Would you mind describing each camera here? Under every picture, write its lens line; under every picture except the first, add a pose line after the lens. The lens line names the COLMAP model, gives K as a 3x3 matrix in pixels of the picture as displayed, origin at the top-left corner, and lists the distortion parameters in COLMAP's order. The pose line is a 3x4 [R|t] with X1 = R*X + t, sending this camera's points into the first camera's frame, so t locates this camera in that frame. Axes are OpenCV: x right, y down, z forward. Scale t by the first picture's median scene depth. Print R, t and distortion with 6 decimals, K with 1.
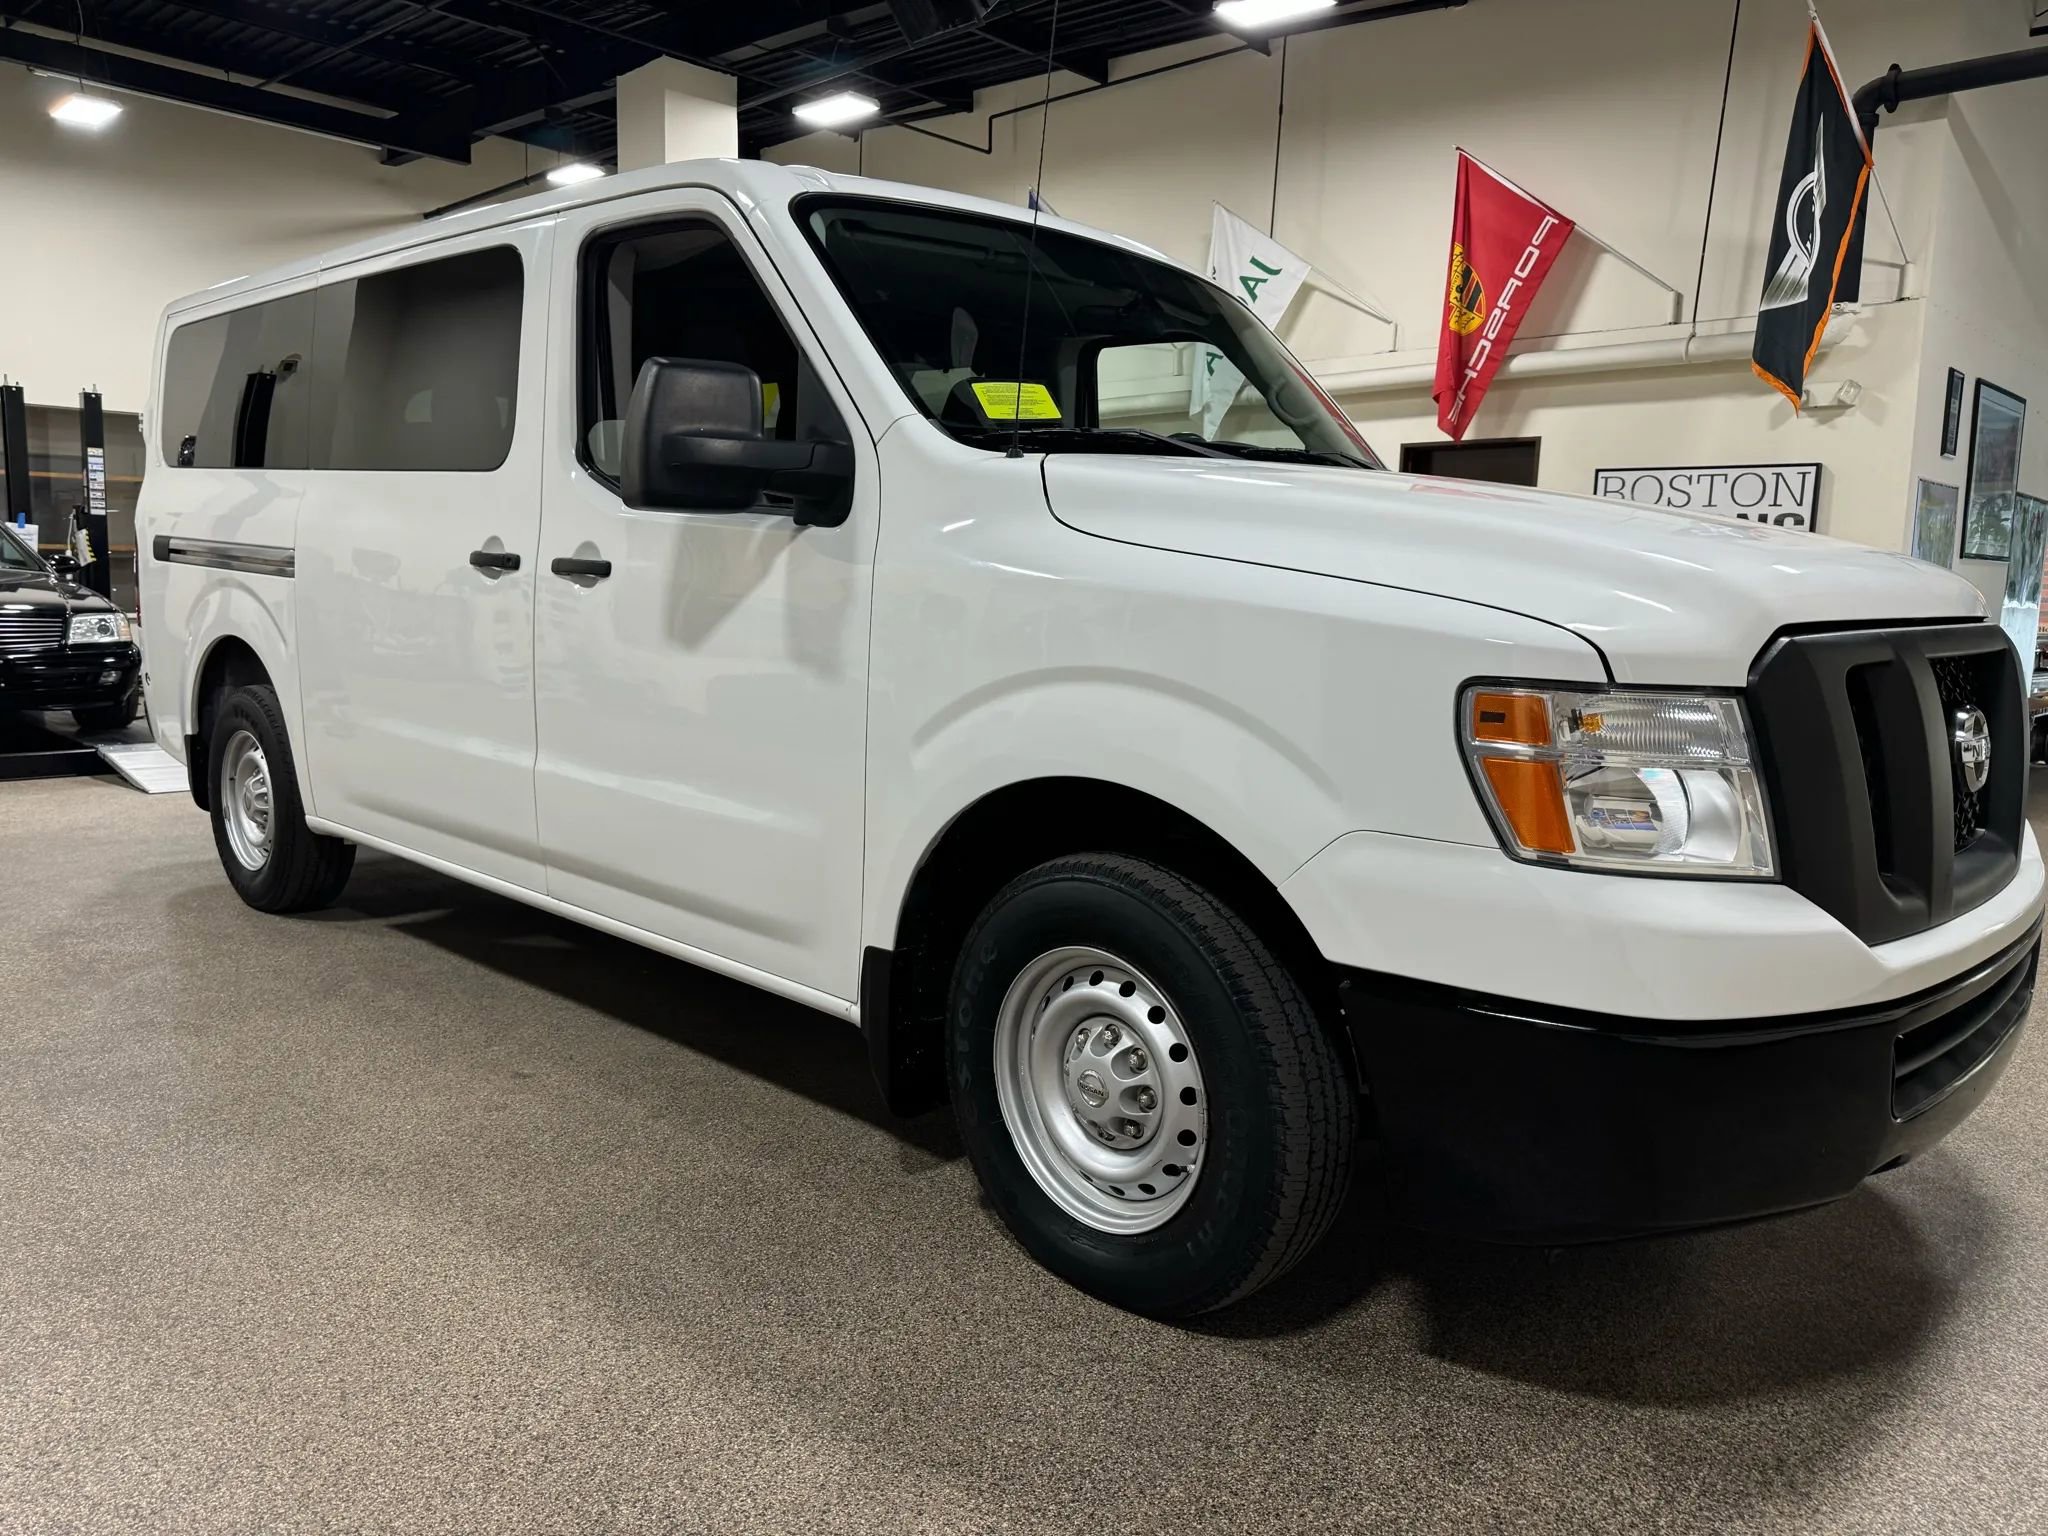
lens RADIAL K [[1476.9, 0, 1024.0], [0, 1476.9, 768.0], [0, 0, 1]] dist [0.007467, -0.004762]
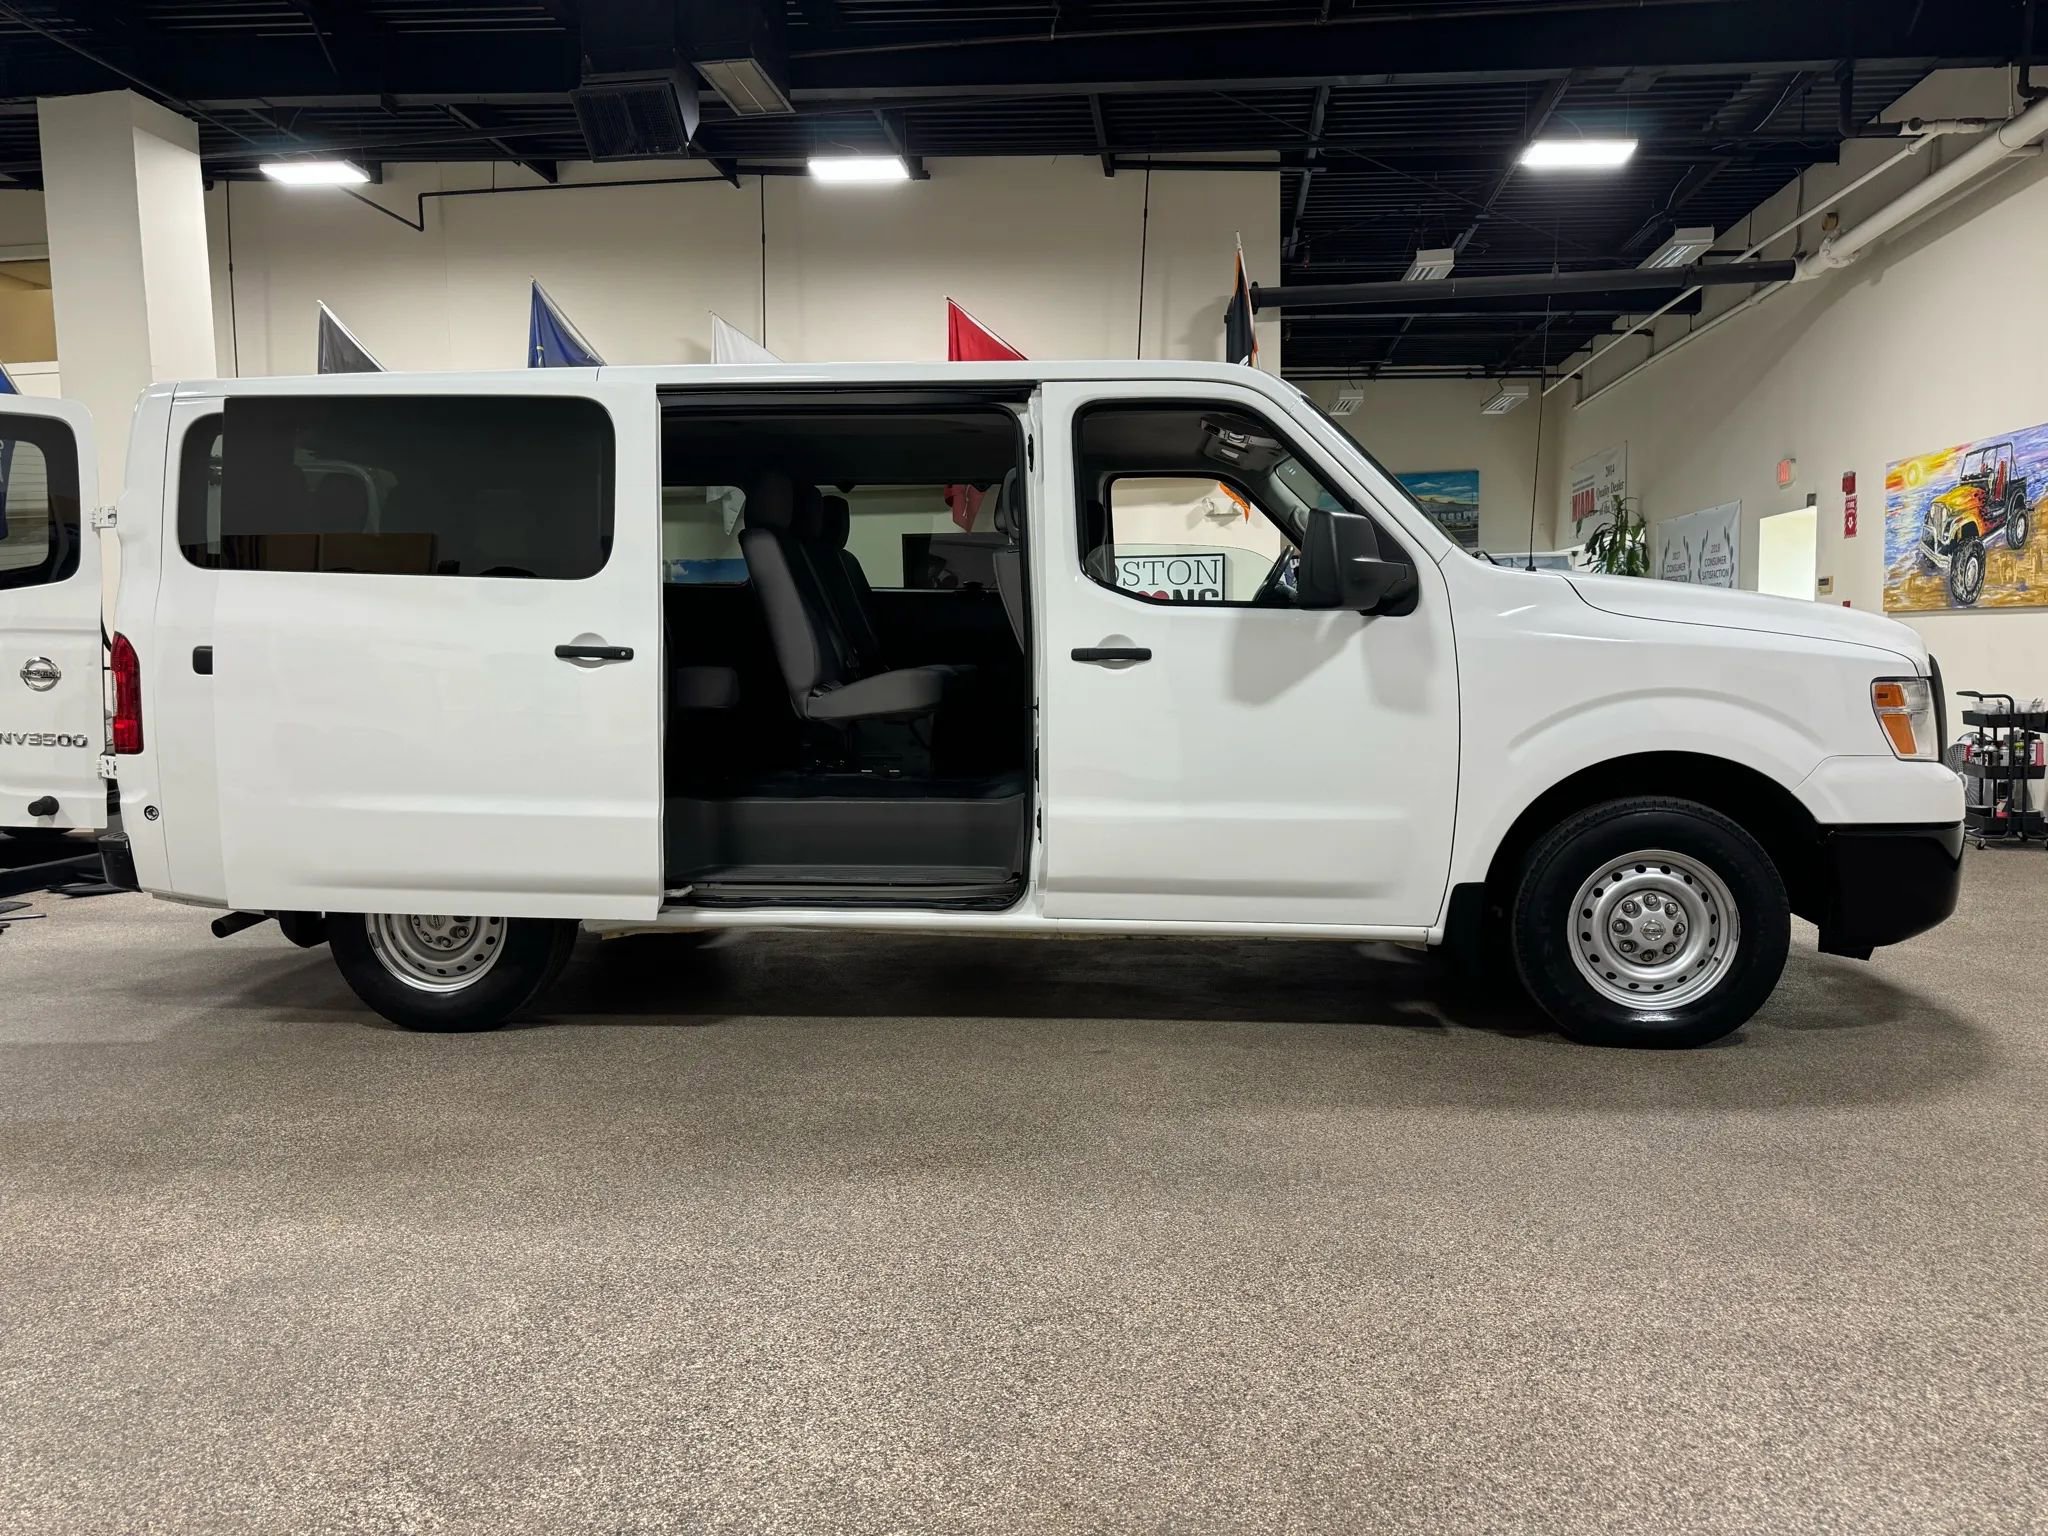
lens RADIAL K [[1474.4, 0, 1028.5], [0, 1474.4, 760.6], [0, 0, 1]] dist [0.039417, -0.051307]
pose [[0.794055, -0.083338, 0.602106, -1.331578], [0.114166, 0.993376, -0.013068, -0.037221], [-0.597028, 0.079117, 0.798309, 0.013064]]
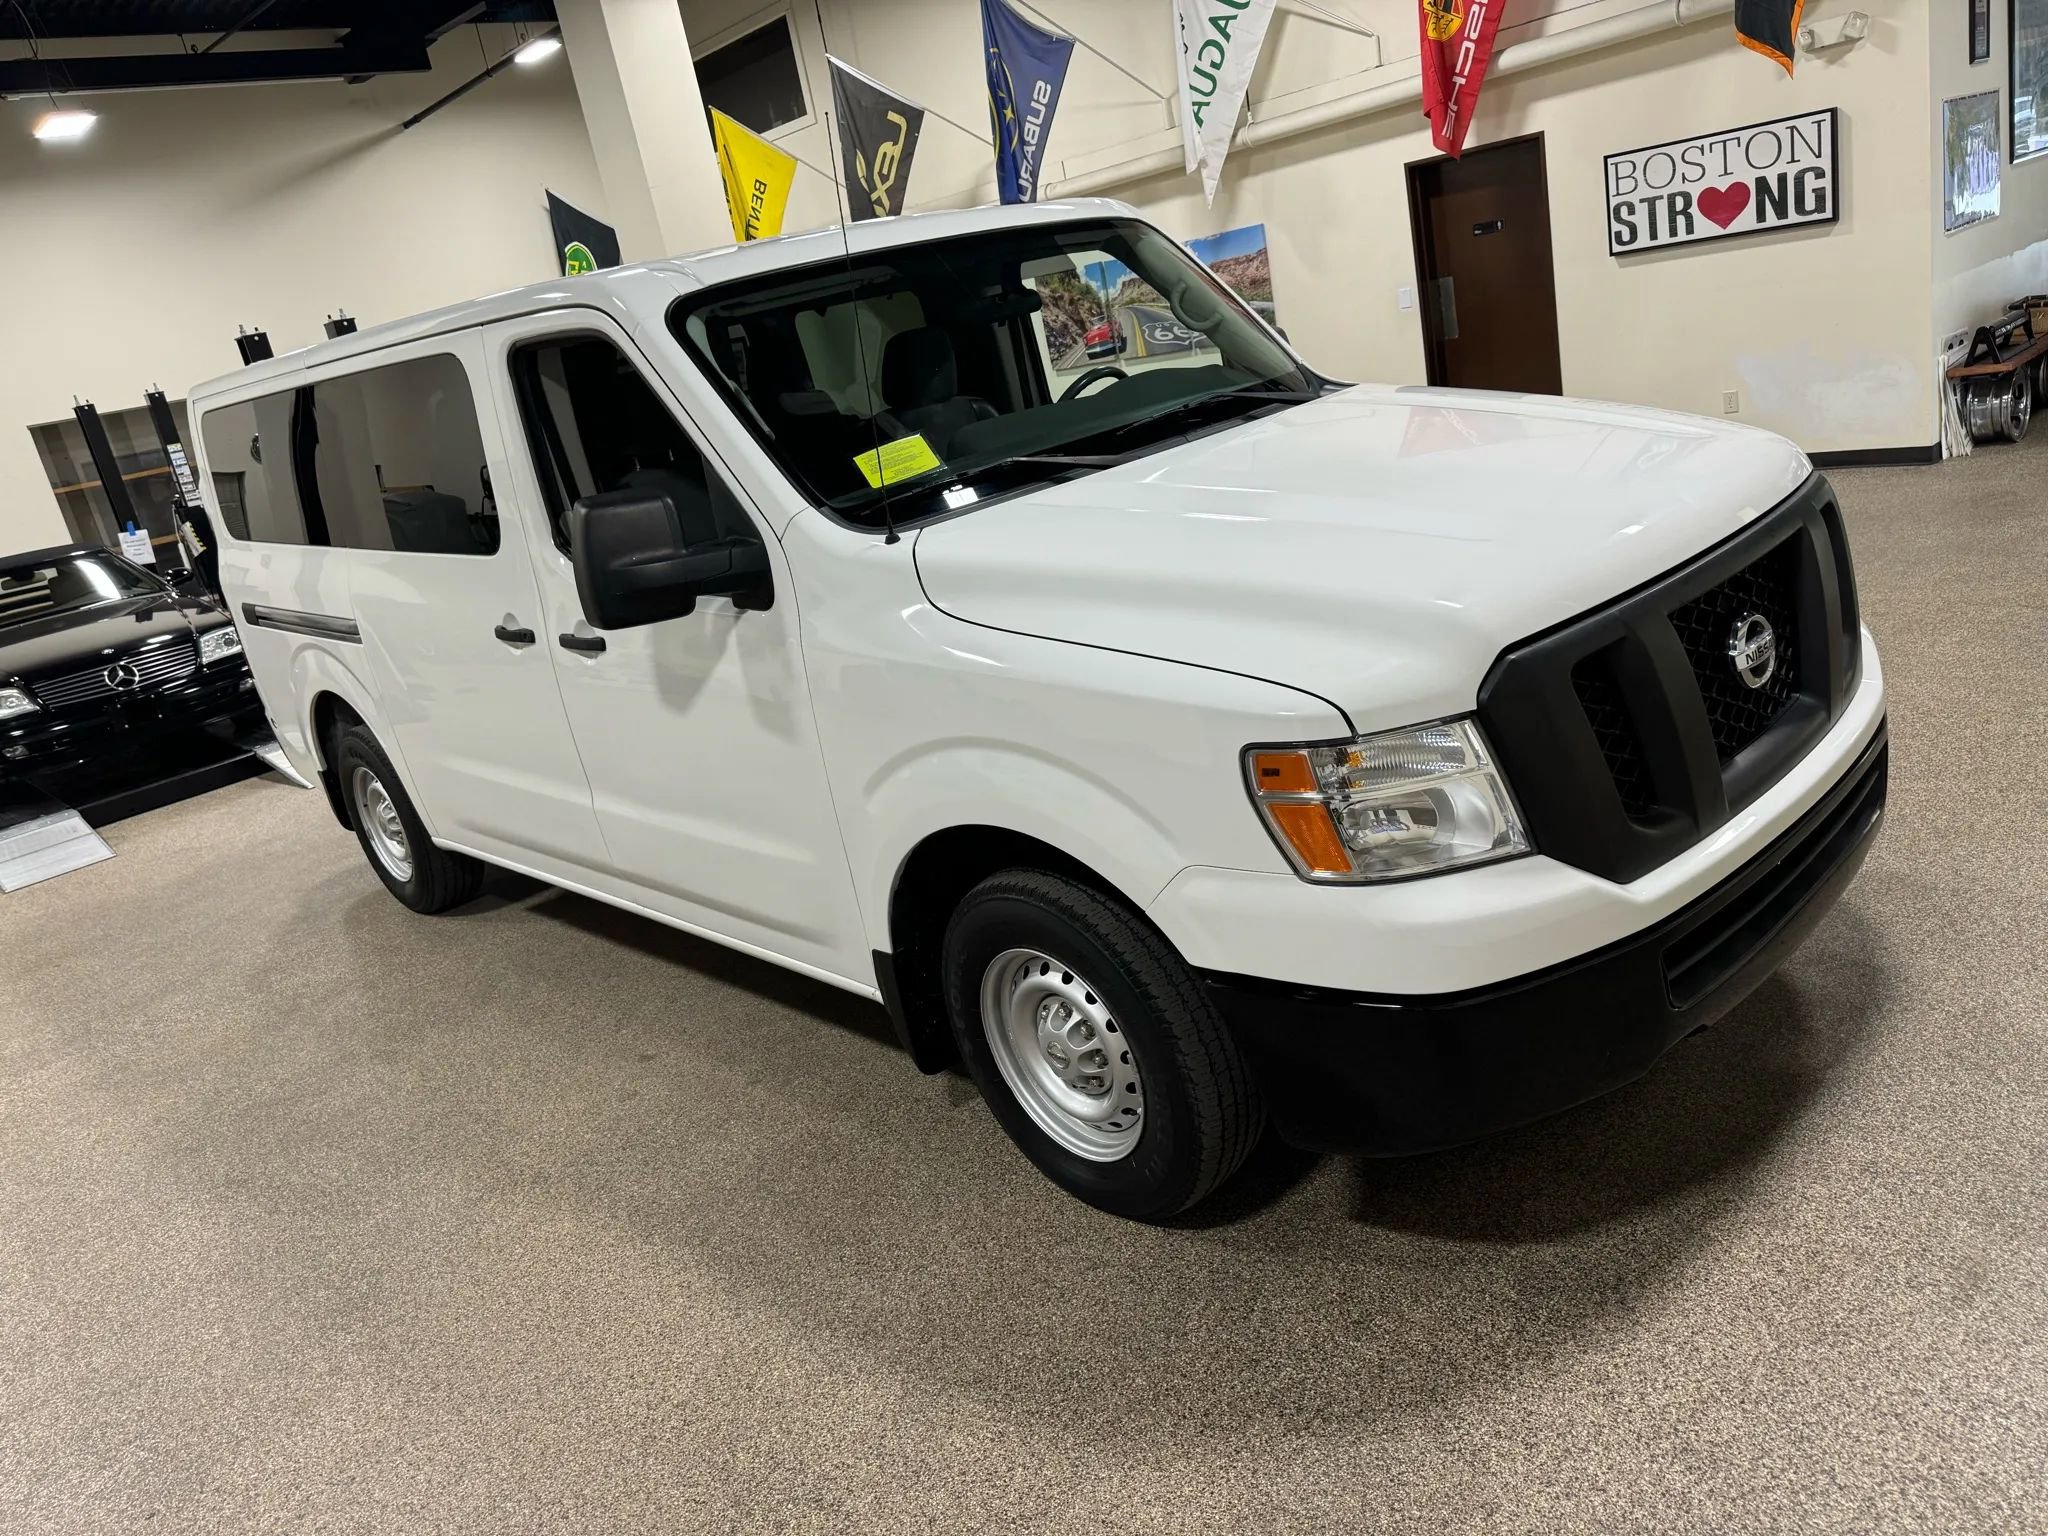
lens RADIAL K [[1474.4, 0, 1028.5], [0, 1474.4, 760.6], [0, 0, 1]] dist [0.039417, -0.051307]
pose [[0.975398, -0.189890, -0.111988, 0.173538], [0.206868, 0.963965, 0.167262, -0.193545], [0.076191, -0.186314, 0.979532, -0.137267]]
